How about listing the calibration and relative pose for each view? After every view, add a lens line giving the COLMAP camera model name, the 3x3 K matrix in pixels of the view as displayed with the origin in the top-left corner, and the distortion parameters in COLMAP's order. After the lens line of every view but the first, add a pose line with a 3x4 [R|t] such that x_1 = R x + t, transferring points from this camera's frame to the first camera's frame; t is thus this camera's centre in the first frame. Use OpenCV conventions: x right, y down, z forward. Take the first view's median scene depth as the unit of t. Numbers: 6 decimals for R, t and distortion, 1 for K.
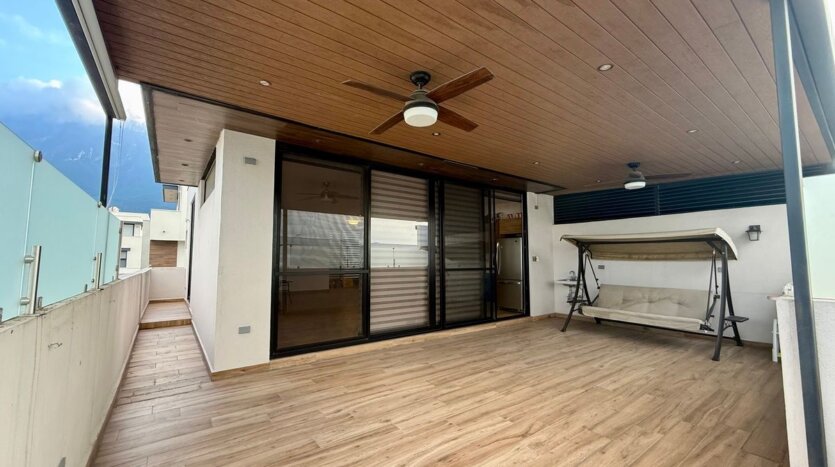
lens RADIAL K [[334.0, 0, 415.2], [0, 334.0, 234.4], [0, 0, 1]] dist [-0.000735, -0.000129]
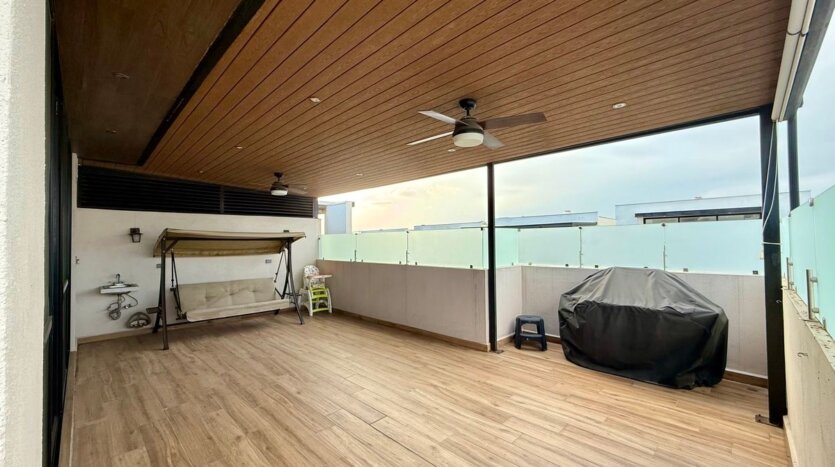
lens RADIAL K [[334.0, 0, 417.1], [0, 334.0, 233.9], [0, 0, 1]] dist [-0.000735, -0.000129]
pose [[-0.149942, 0.029024, 0.988269, -0.571707], [-0.062367, 0.997301, -0.038752, 0.012121], [-0.986726, -0.067446, -0.147727, 0.707206]]
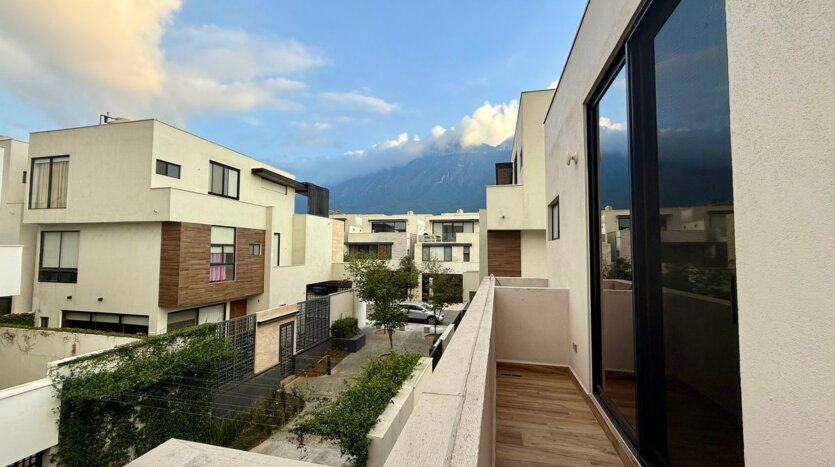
lens RADIAL K [[334.0, 0, 416.8], [0, 334.0, 234.9], [0, 0, 1]] dist [-0.000735, -0.000129]
pose [[0.642588, -0.034364, -0.765441, -0.311661], [0.048371, 0.998820, -0.004234, 0.019948], [0.764684, -0.034305, 0.643492, 0.385222]]
